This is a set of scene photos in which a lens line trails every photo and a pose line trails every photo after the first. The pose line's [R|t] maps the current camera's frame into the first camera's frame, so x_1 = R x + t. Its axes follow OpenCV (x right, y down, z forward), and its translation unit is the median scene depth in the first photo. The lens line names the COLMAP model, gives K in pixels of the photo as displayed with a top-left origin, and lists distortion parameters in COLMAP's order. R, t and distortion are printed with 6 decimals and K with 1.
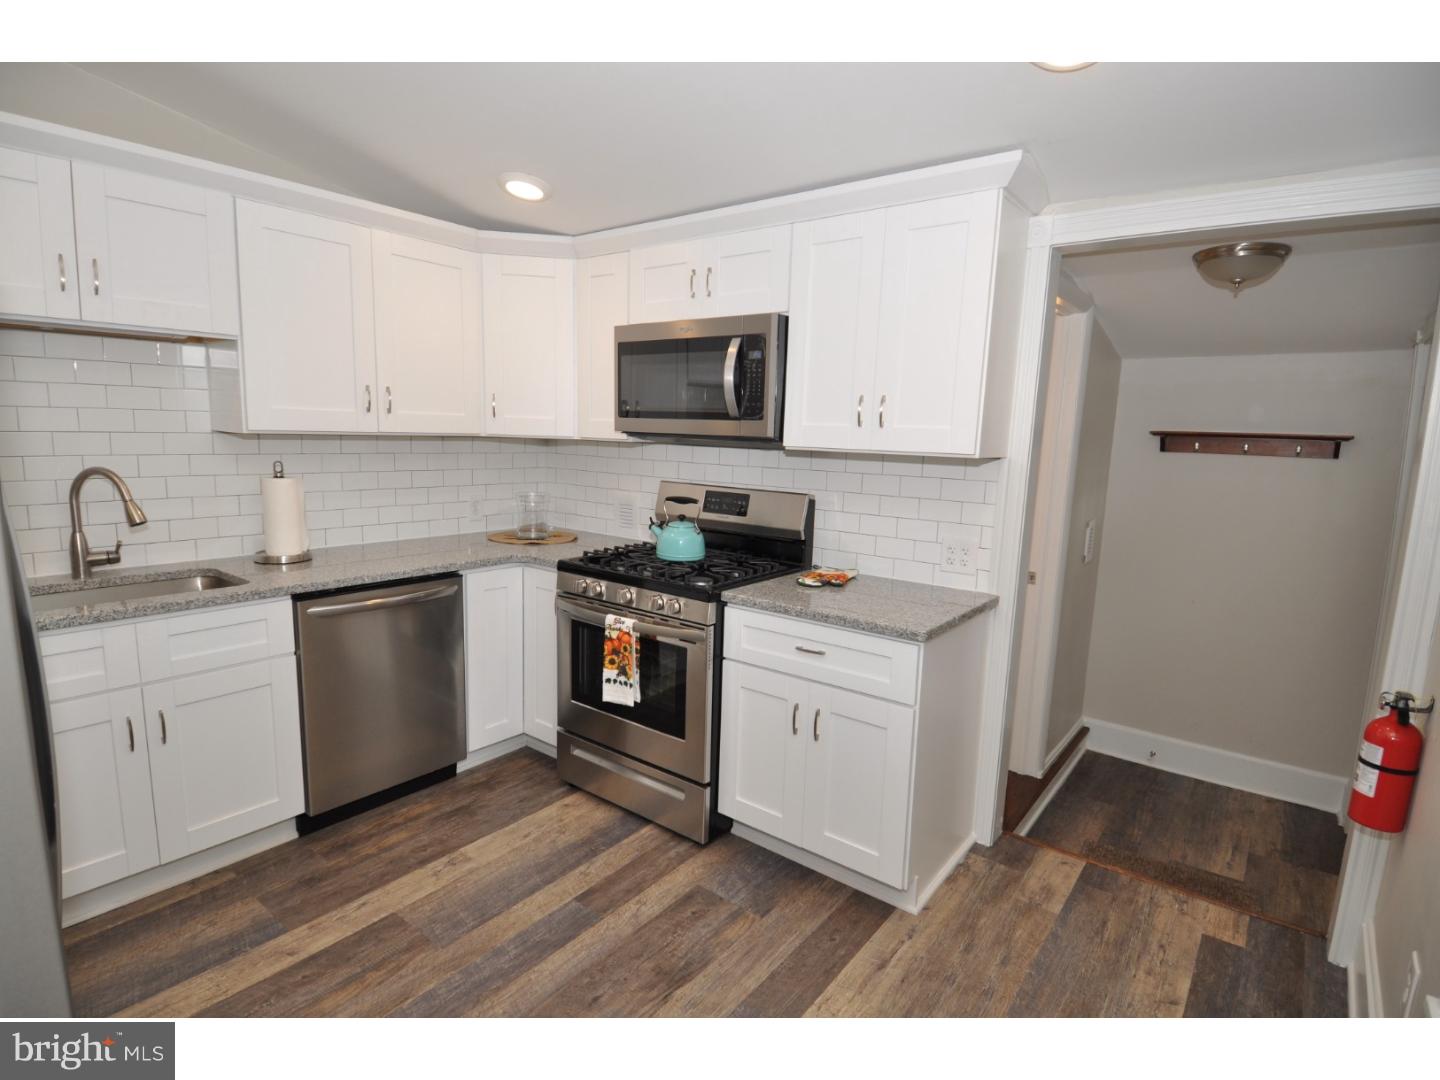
lens RADIAL K [[739.3, 0, 715.5], [0, 739.3, 547.9], [0, 0, 1]] dist [0.035642, -0.041661]
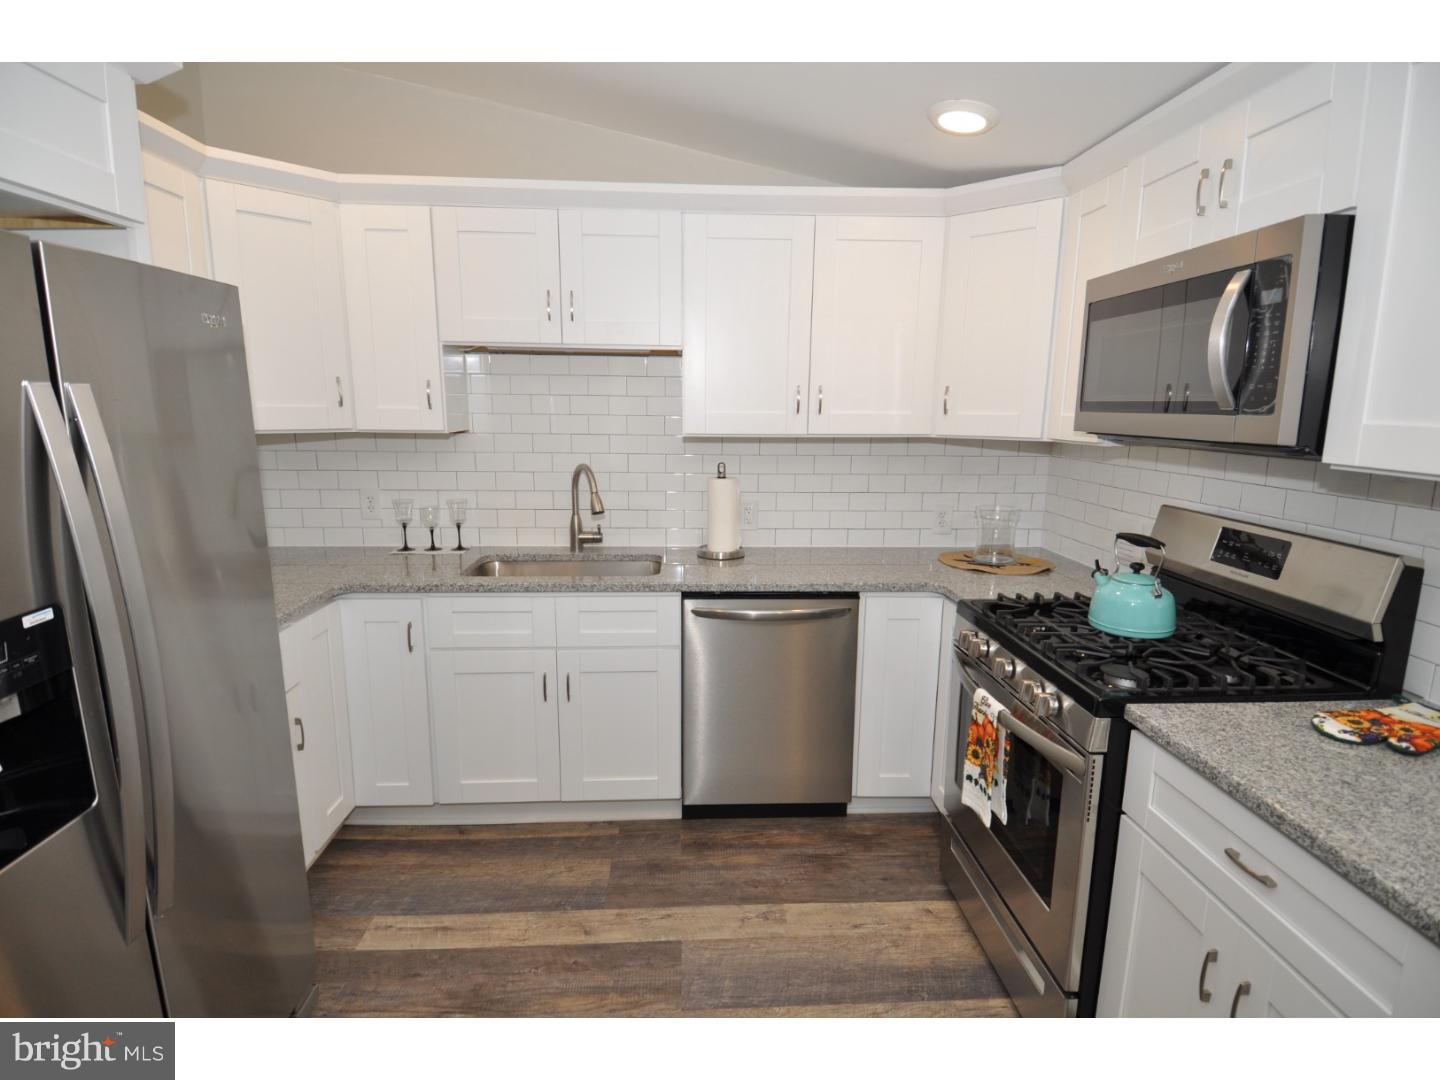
lens RADIAL K [[739.3, 0, 716.7], [0, 739.3, 545.6], [0, 0, 1]] dist [0.035642, -0.041661]
pose [[0.650416, 0.116331, -0.750617, 0.216878], [-0.108710, 0.992286, 0.059587, -0.063739], [0.751759, 0.042843, 0.658045, 0.328336]]
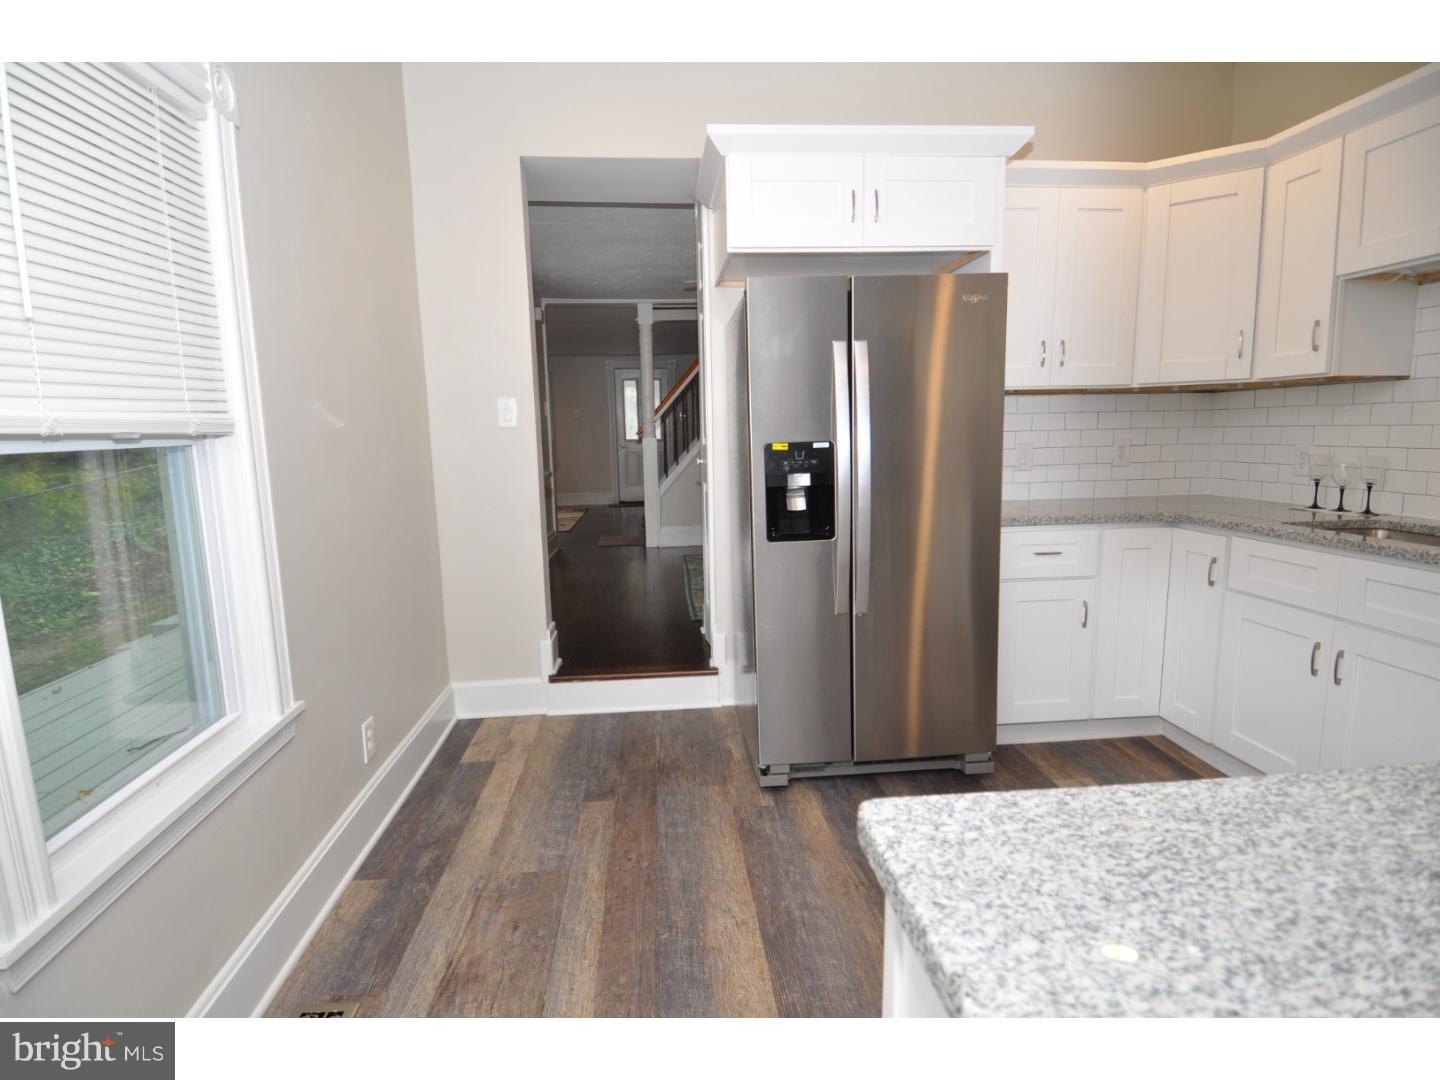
lens RADIAL K [[739.3, 0, 719.1], [0, 739.3, 548.0], [0, 0, 1]] dist [0.035642, -0.041661]
pose [[-0.731200, 0.086194, -0.676696, 0.414109], [-0.109497, 0.964293, 0.241144, -0.047029], [0.673318, 0.250421, -0.695653, 0.902609]]
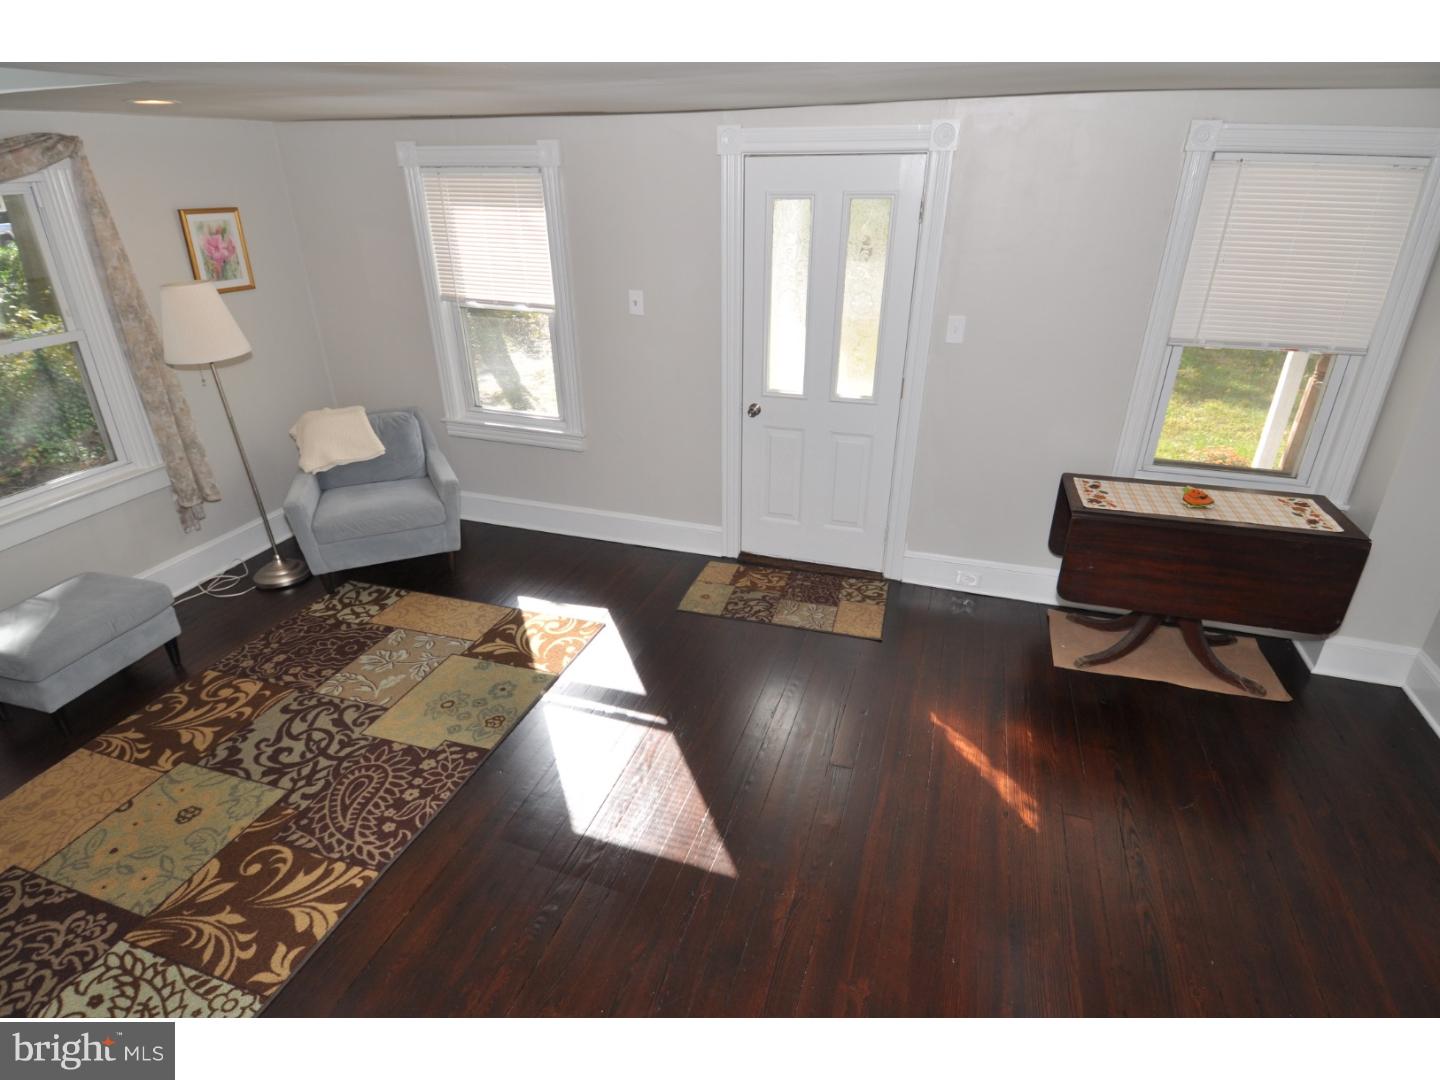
lens RADIAL K [[739.3, 0, 720.5], [0, 739.3, 543.6], [0, 0, 1]] dist [0.035642, -0.041661]
pose [[-0.944774, 0.121564, -0.304341, -1.641406], [-0.072266, 0.828520, 0.555276, -0.104577], [0.319655, 0.546604, -0.773980, -1.414124]]
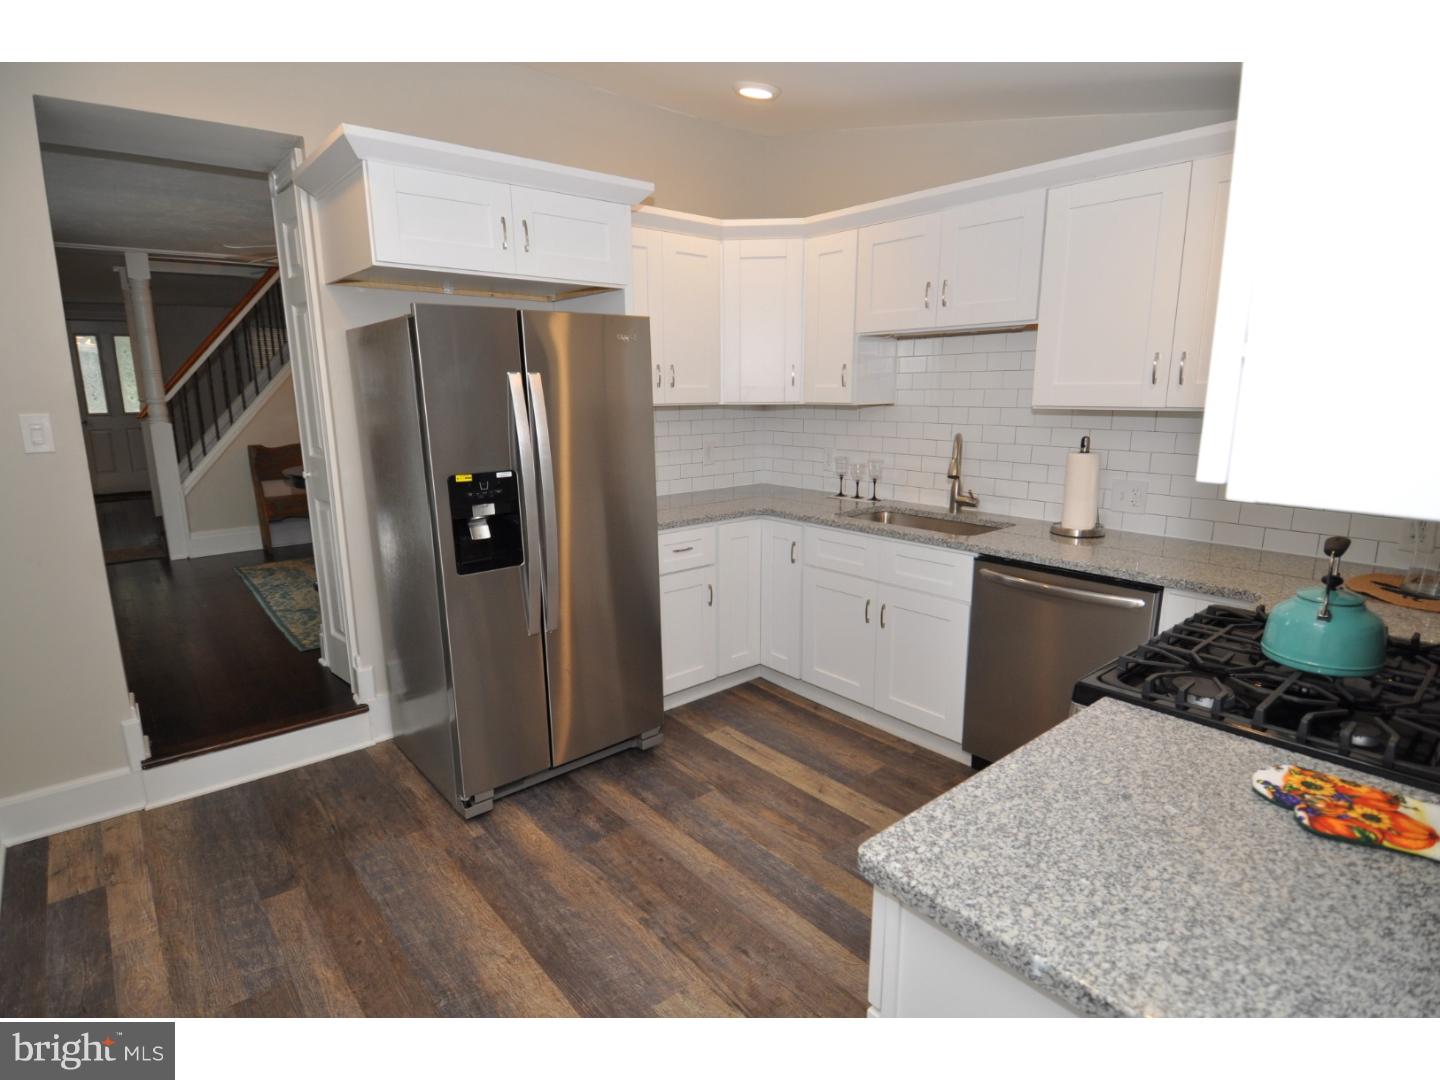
lens RADIAL K [[739.3, 0, 717.1], [0, 739.3, 545.7], [0, 0, 1]] dist [0.035642, -0.041661]
pose [[-0.203386, 0.176637, -0.963033, 0.547024], [-0.154472, 0.965484, 0.209710, -0.113271], [0.966836, 0.191414, -0.169080, 0.750552]]
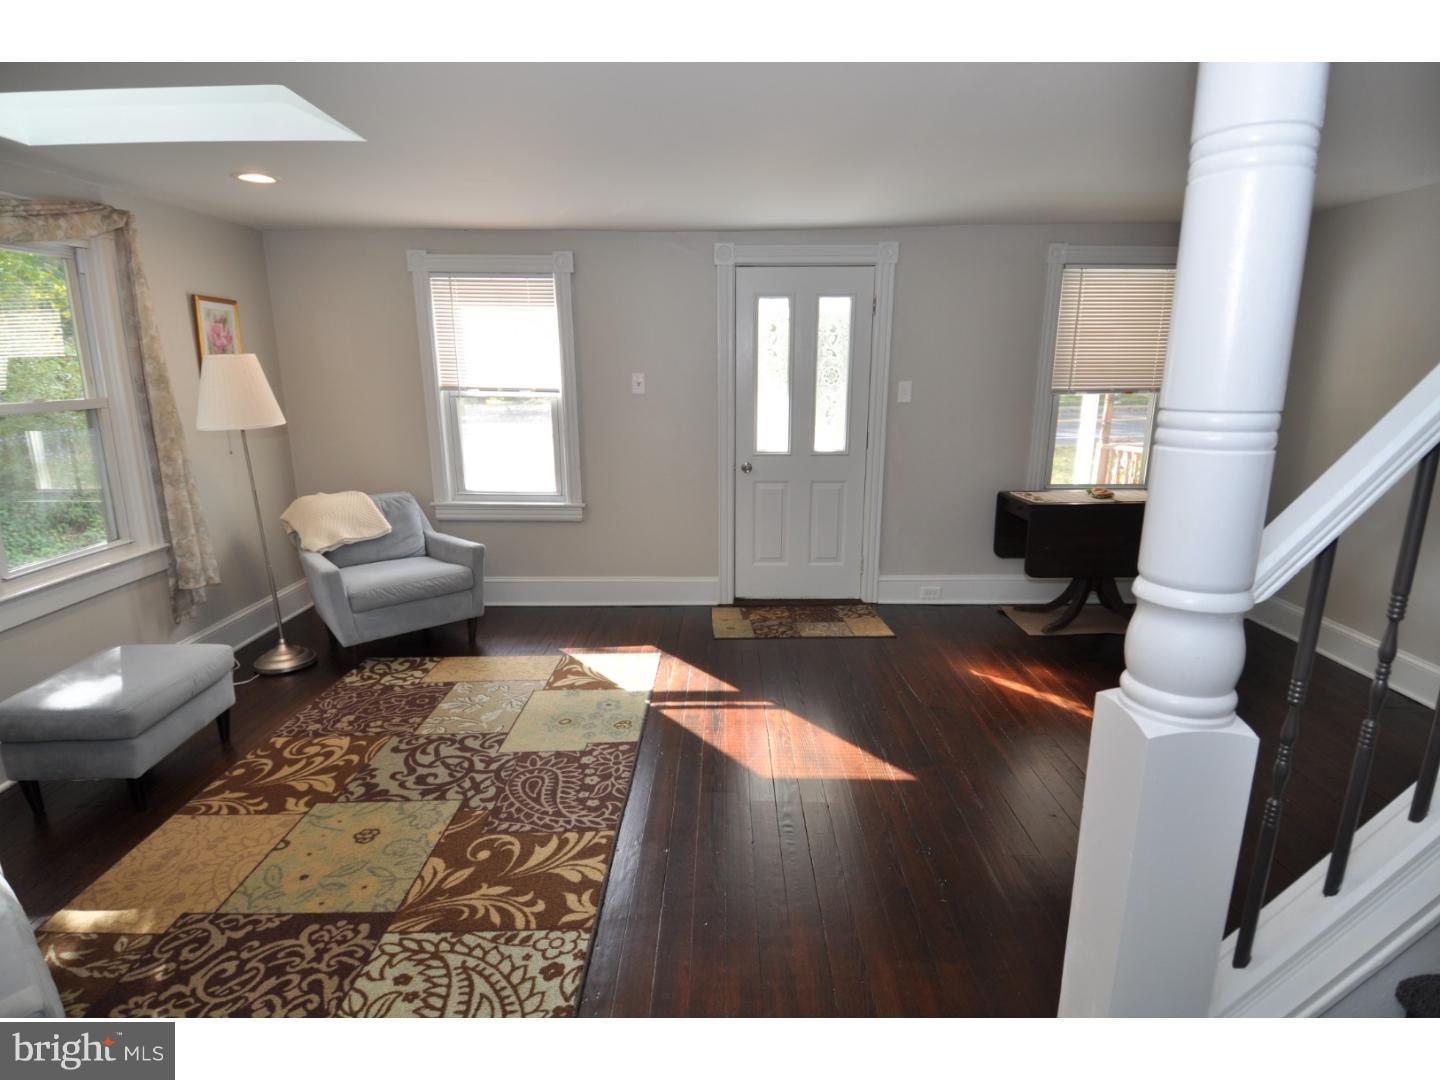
lens RADIAL K [[739.3, 0, 712.8], [0, 739.3, 549.4], [0, 0, 1]] dist [0.035642, -0.041661]
pose [[-0.800518, 0.116950, -0.587787, -1.071449], [-0.110991, 0.934878, 0.337171, 0.094387], [0.588942, 0.335150, -0.735406, -1.385650]]
